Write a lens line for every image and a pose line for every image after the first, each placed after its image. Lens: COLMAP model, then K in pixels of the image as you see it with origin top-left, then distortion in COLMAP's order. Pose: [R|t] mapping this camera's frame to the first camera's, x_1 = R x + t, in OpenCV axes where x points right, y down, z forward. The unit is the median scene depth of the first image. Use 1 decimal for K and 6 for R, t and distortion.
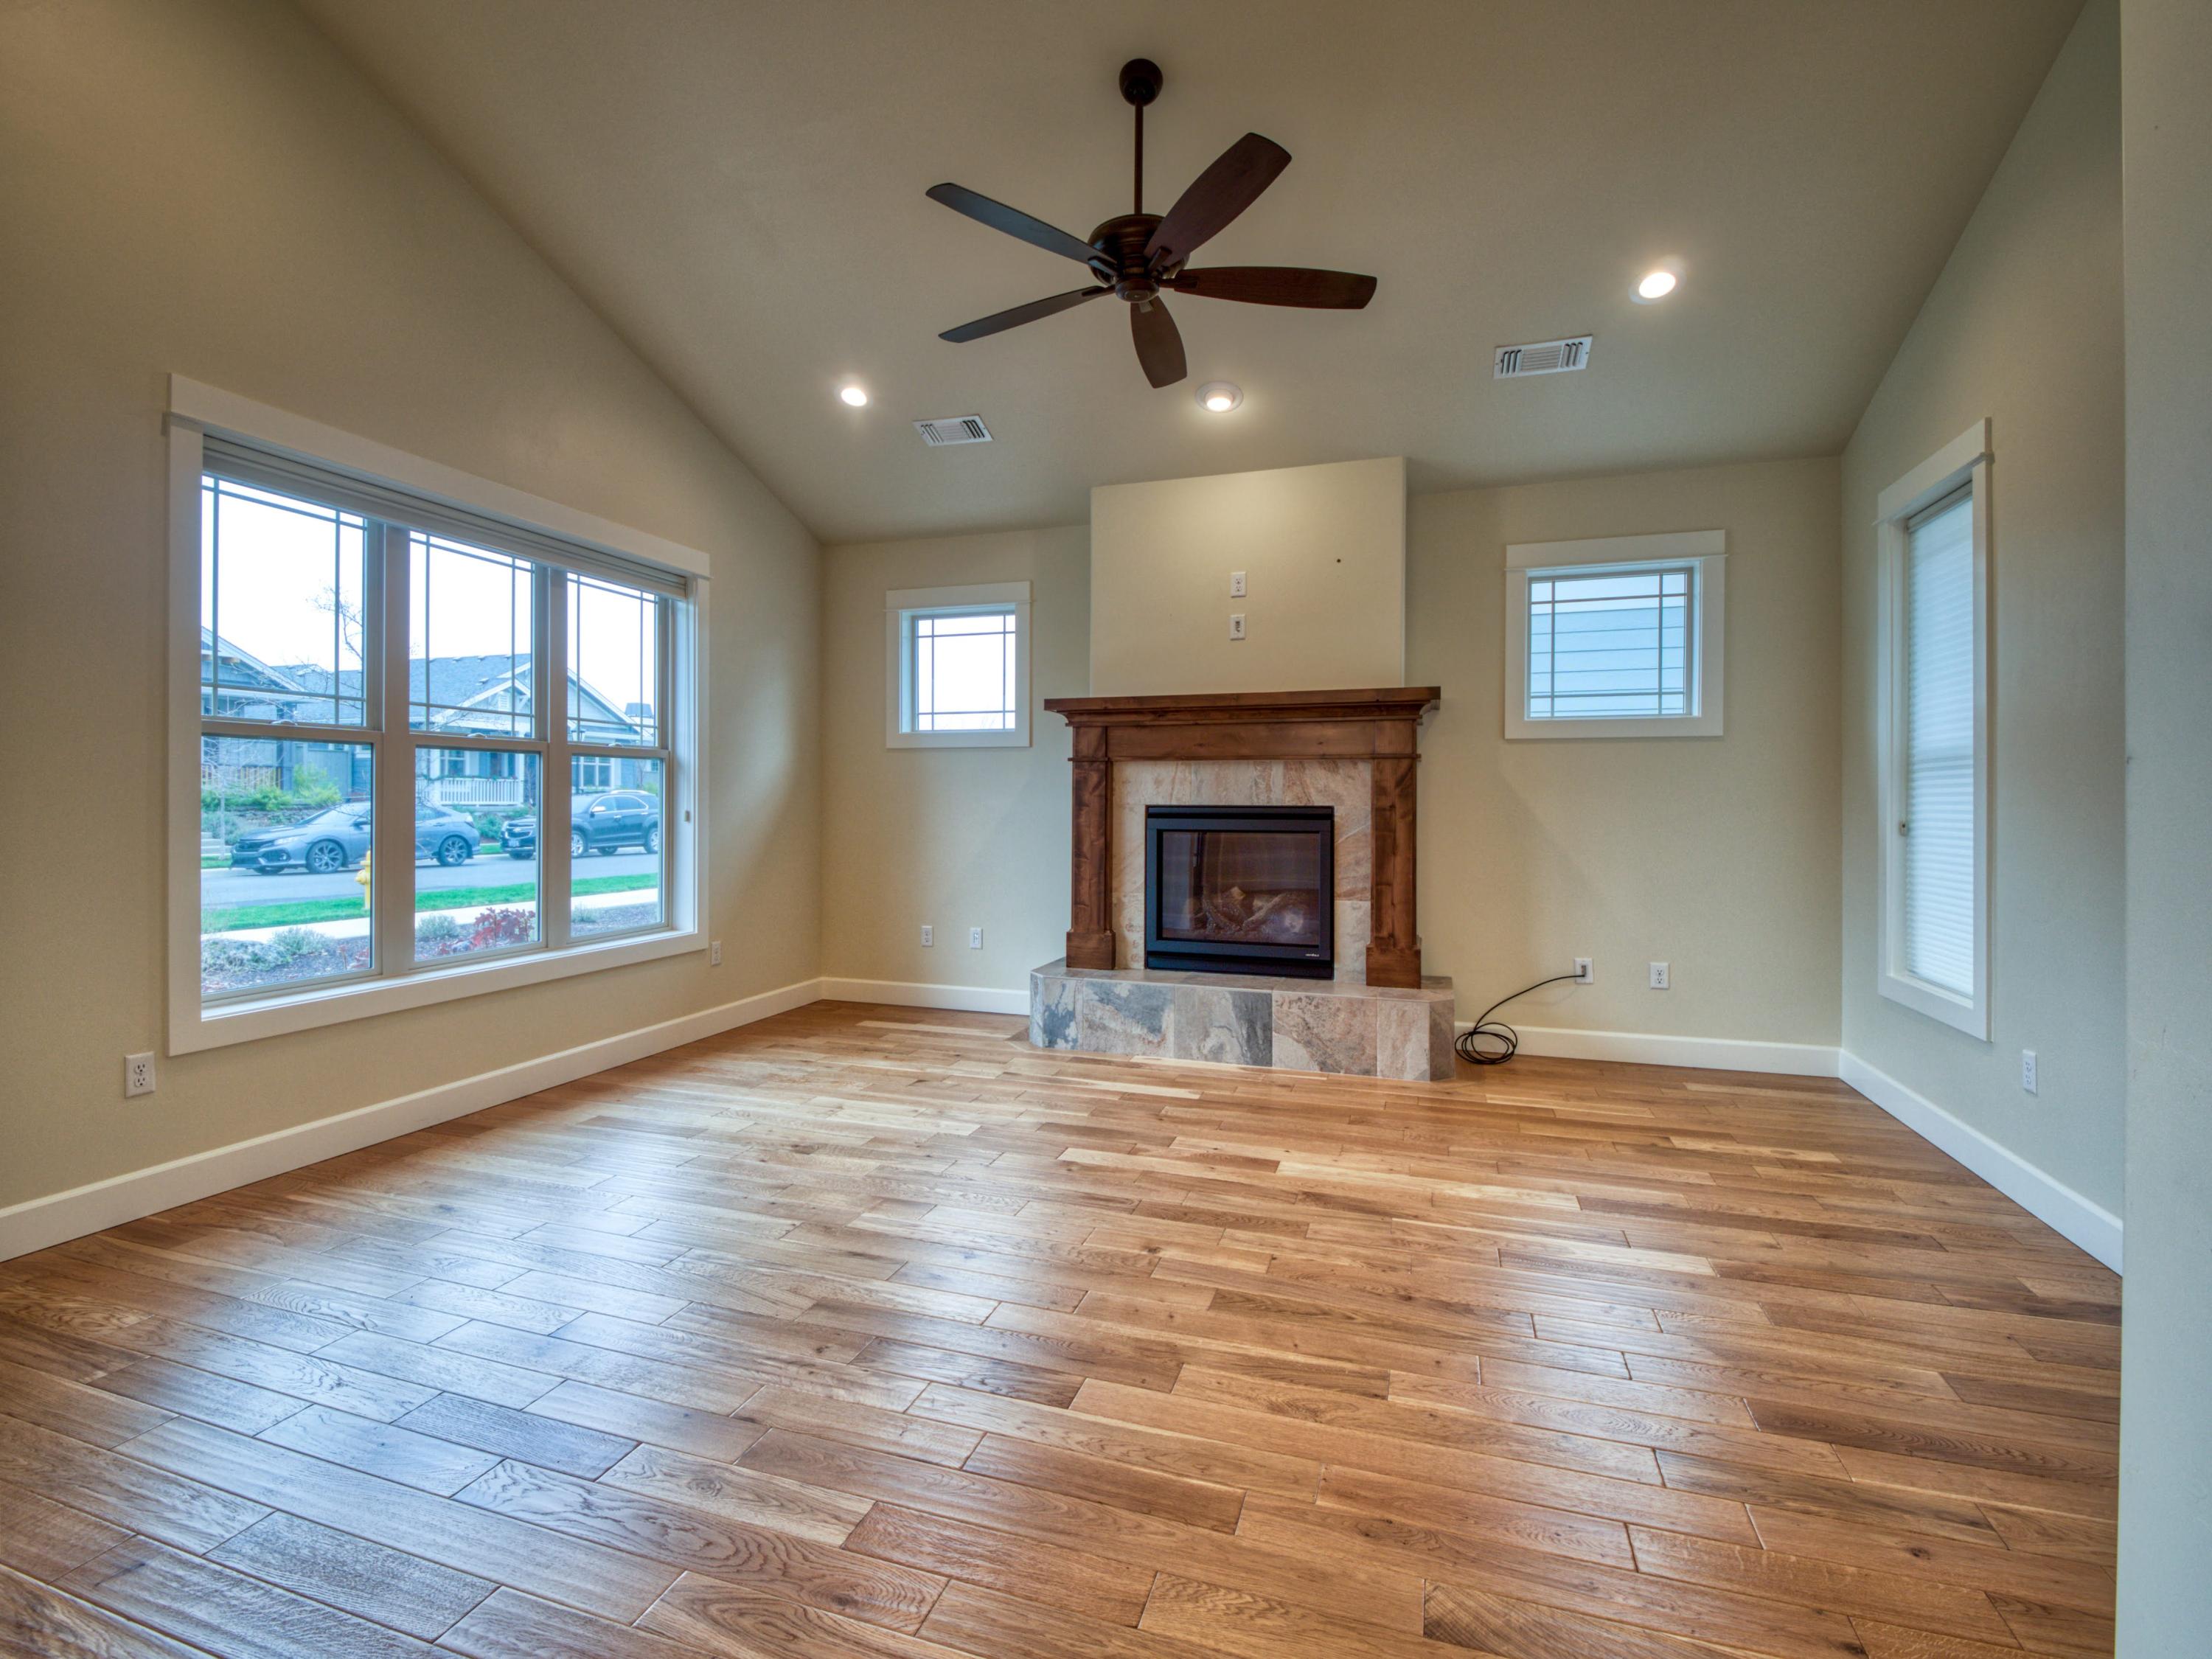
lens RADIAL K [[1015.0, 0, 1108.9], [0, 1015.0, 808.3], [0, 0, 1]] dist [0.000915, -0.000619]
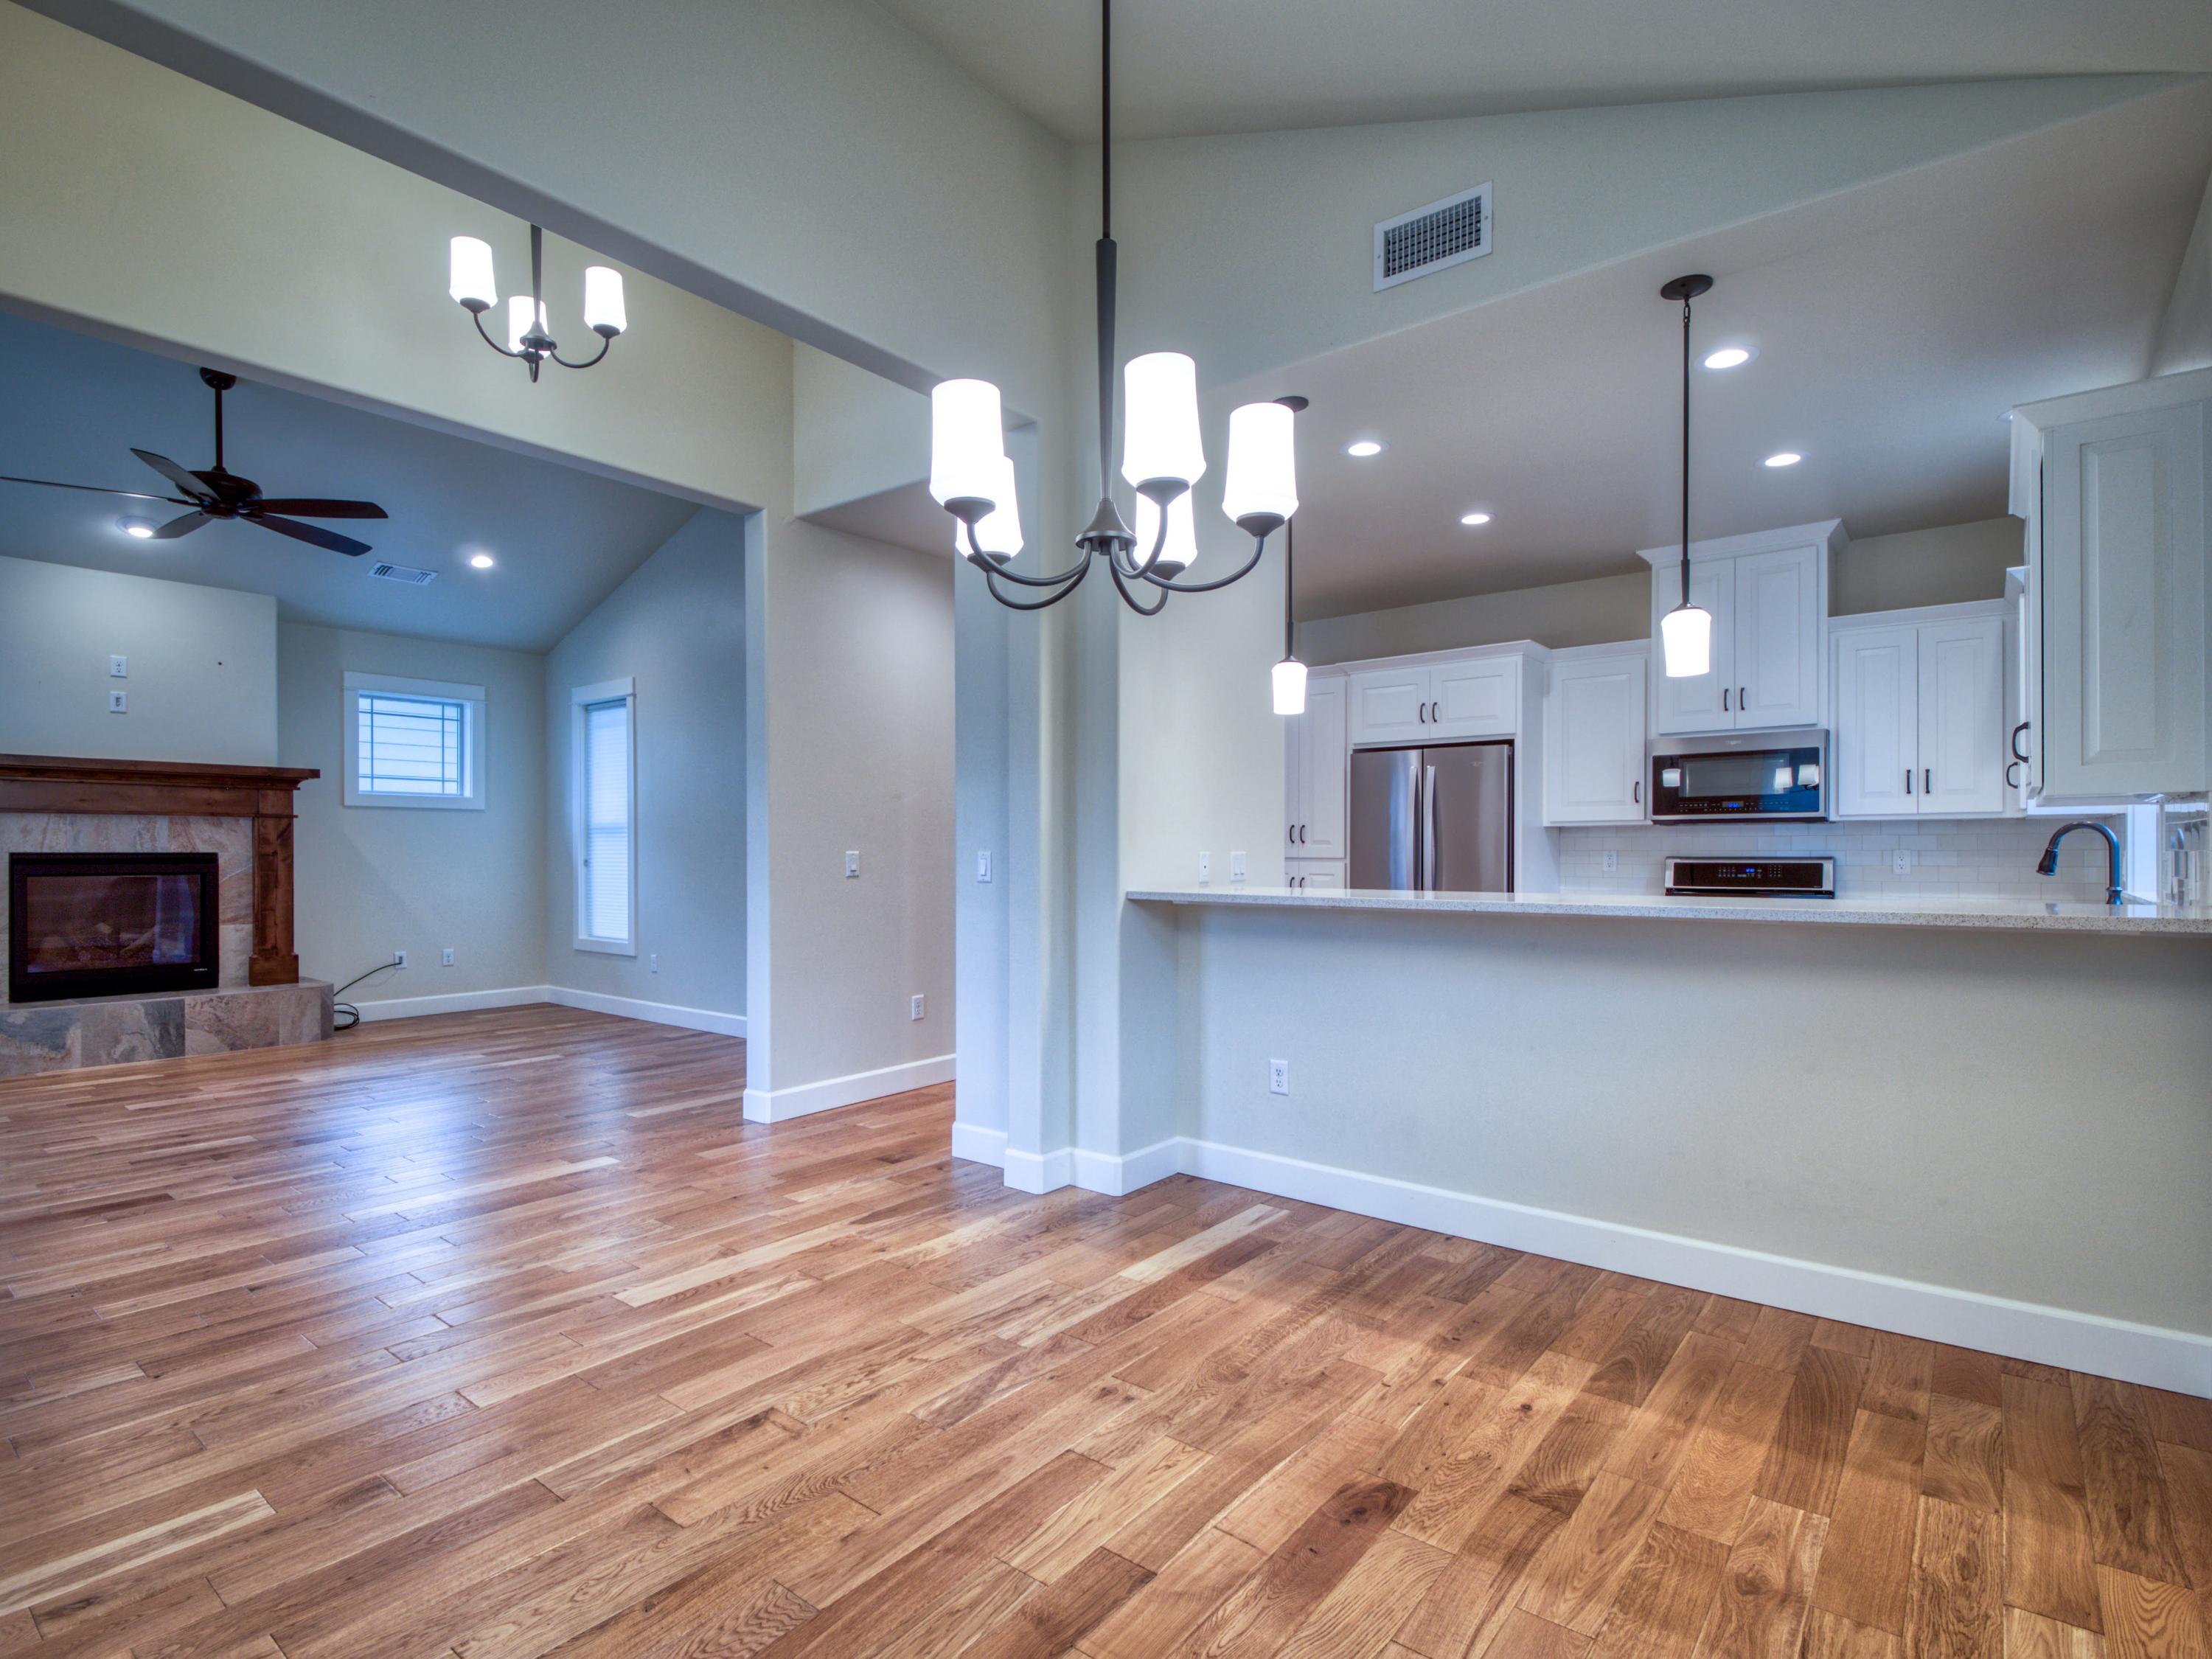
lens RADIAL K [[1093.1, 0, 1101.2], [0, 1093.1, 854.5], [0, 0, 1]] dist [-0.000017, -0.000961]
pose [[0.319417, -0.005433, 0.947599, -0.750708], [0.005504, 0.999977, 0.003878, 0.000972], [-0.947598, 0.003976, 0.319439, -0.521197]]
